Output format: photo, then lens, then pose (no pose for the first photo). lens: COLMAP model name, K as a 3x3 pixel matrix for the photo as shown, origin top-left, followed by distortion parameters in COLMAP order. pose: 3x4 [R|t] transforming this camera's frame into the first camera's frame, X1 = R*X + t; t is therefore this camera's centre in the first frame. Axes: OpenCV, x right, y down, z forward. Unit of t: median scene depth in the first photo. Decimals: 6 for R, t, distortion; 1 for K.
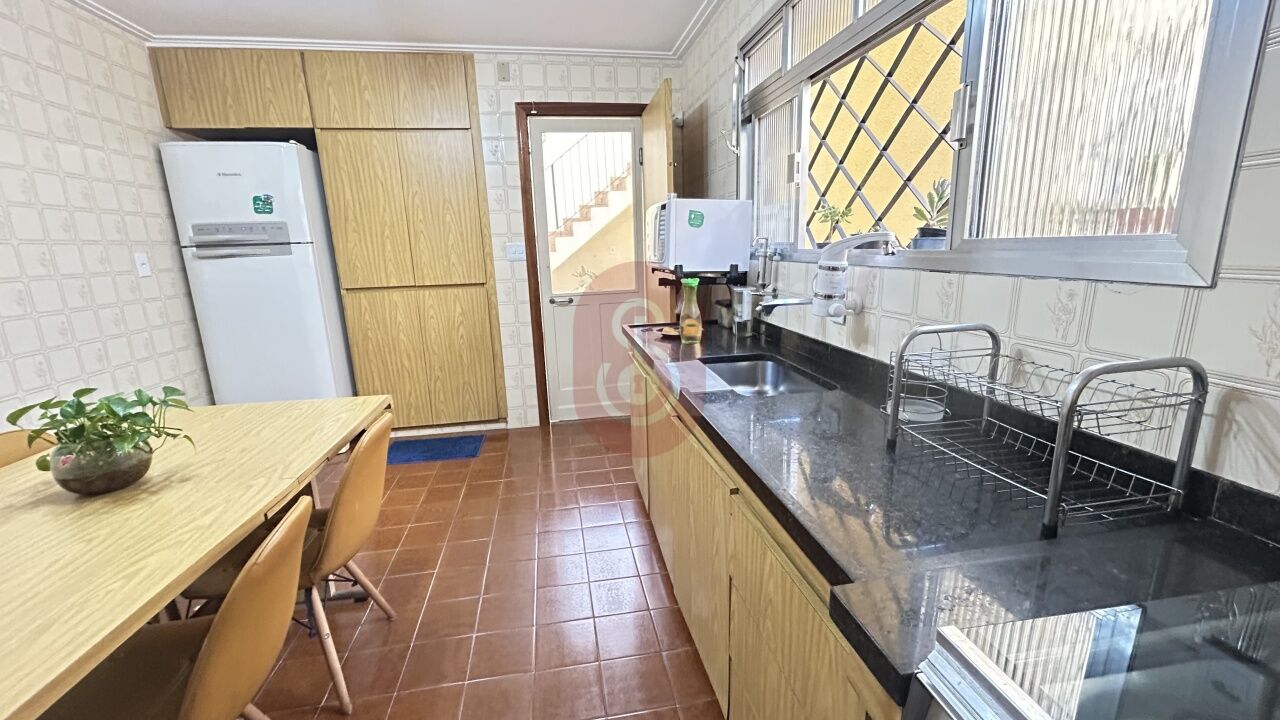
lens RADIAL K [[521.0, 0, 638.3], [0, 521.0, 362.5], [0, 0, 1]] dist [-0.001765, 0.001457]
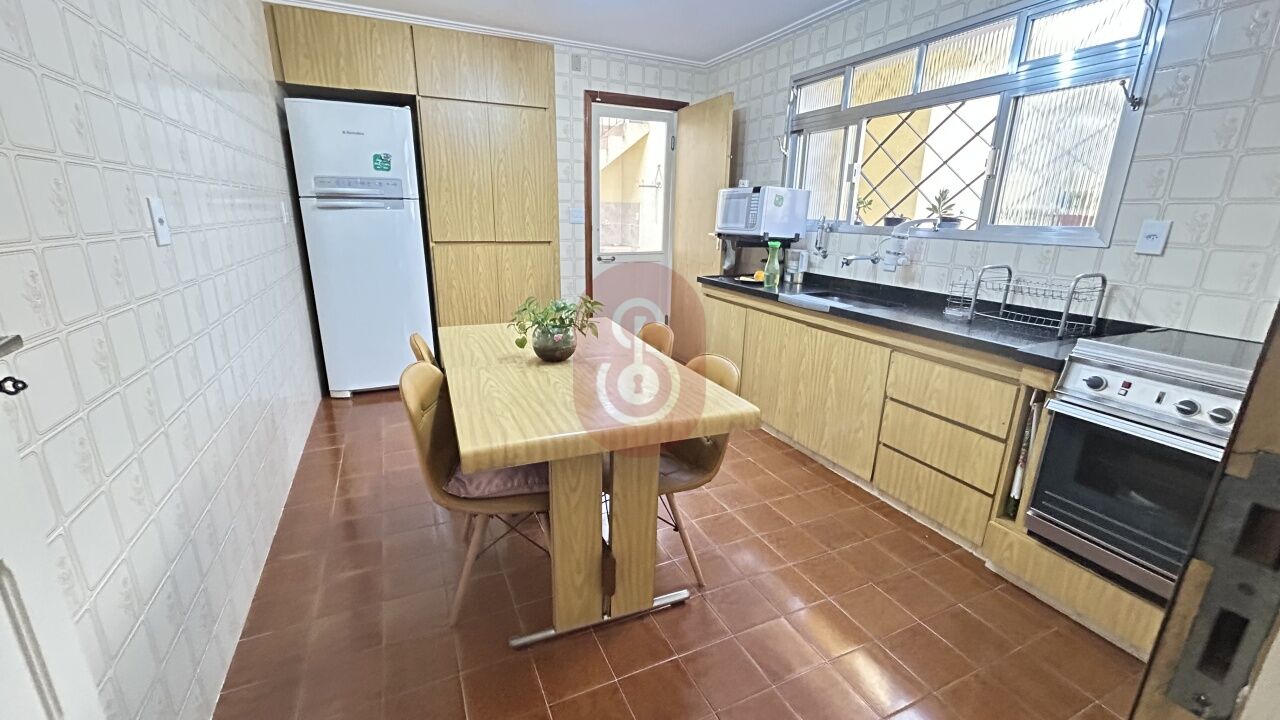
lens RADIAL K [[521.0, 0, 641.2], [0, 521.0, 361.8], [0, 0, 1]] dist [-0.001765, 0.001457]
pose [[0.966131, -0.022000, 0.257114, -0.448730], [0.008232, 0.998480, 0.054502, 0.064436], [-0.257922, -0.050540, 0.964843, -0.232073]]
